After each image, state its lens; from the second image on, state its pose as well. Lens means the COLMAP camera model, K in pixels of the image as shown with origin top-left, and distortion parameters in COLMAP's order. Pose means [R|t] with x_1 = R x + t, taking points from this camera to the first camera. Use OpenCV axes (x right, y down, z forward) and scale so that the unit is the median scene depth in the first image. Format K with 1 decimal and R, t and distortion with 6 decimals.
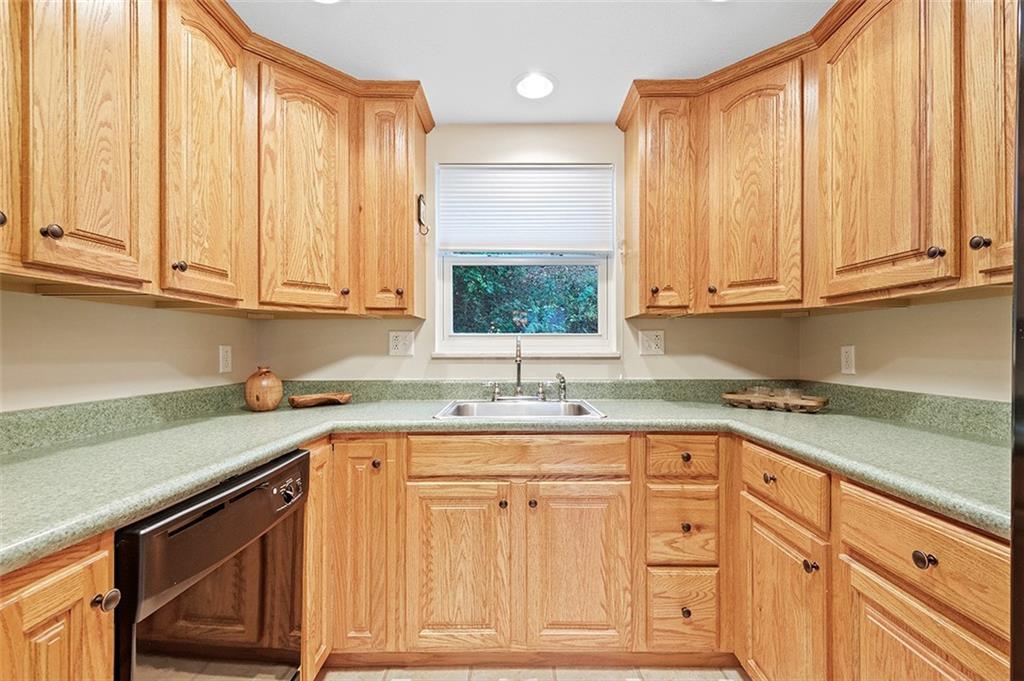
lens RADIAL K [[451.1, 0, 514.9], [0, 451.1, 347.5], [0, 0, 1]] dist [0.013643, -0.000841]
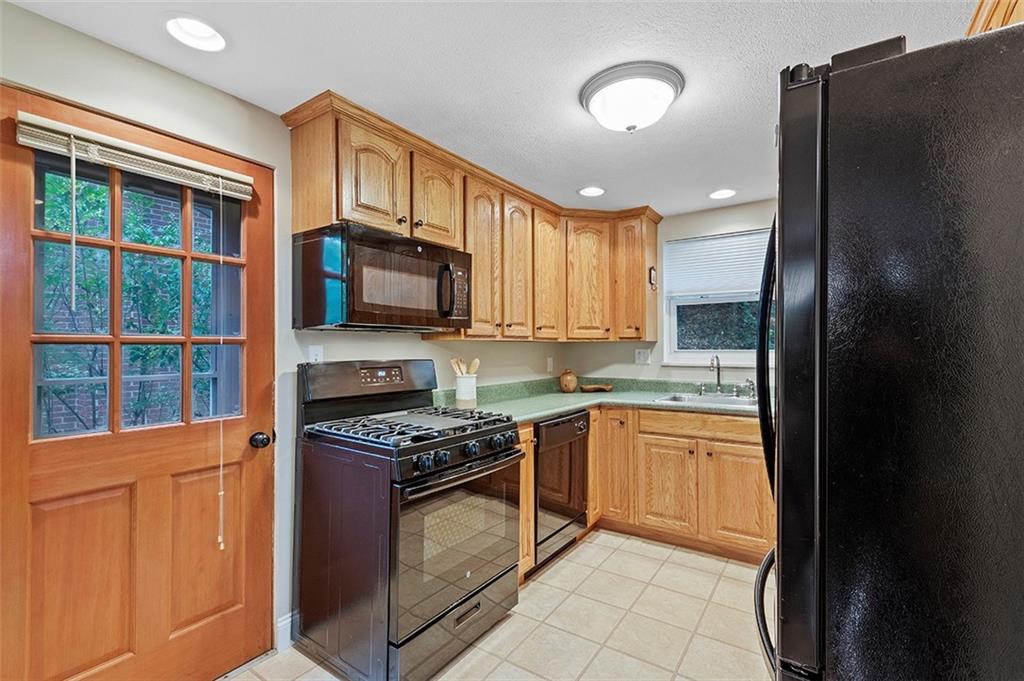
lens RADIAL K [[451.1, 0, 513.0], [0, 451.1, 343.6], [0, 0, 1]] dist [0.013643, -0.000841]
pose [[0.823333, -0.007049, -0.567515, 0.382024], [0.006054, 0.999975, -0.003637, -0.069249], [0.567527, -0.000441, 0.823355, -0.797759]]
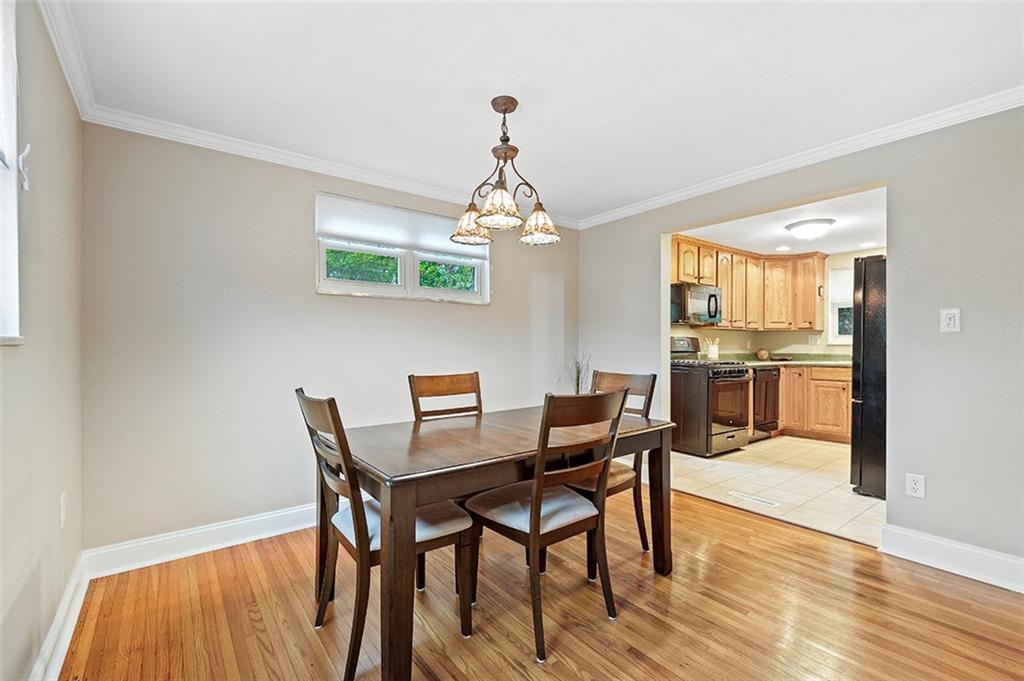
lens RADIAL K [[451.1, 0, 510.8], [0, 451.1, 346.4], [0, 0, 1]] dist [0.013643, -0.000841]
pose [[0.612633, 0.003706, -0.790359, 1.031055], [0.001502, 0.999982, 0.005853, 0.017865], [0.790366, -0.004773, 0.612616, -2.746986]]
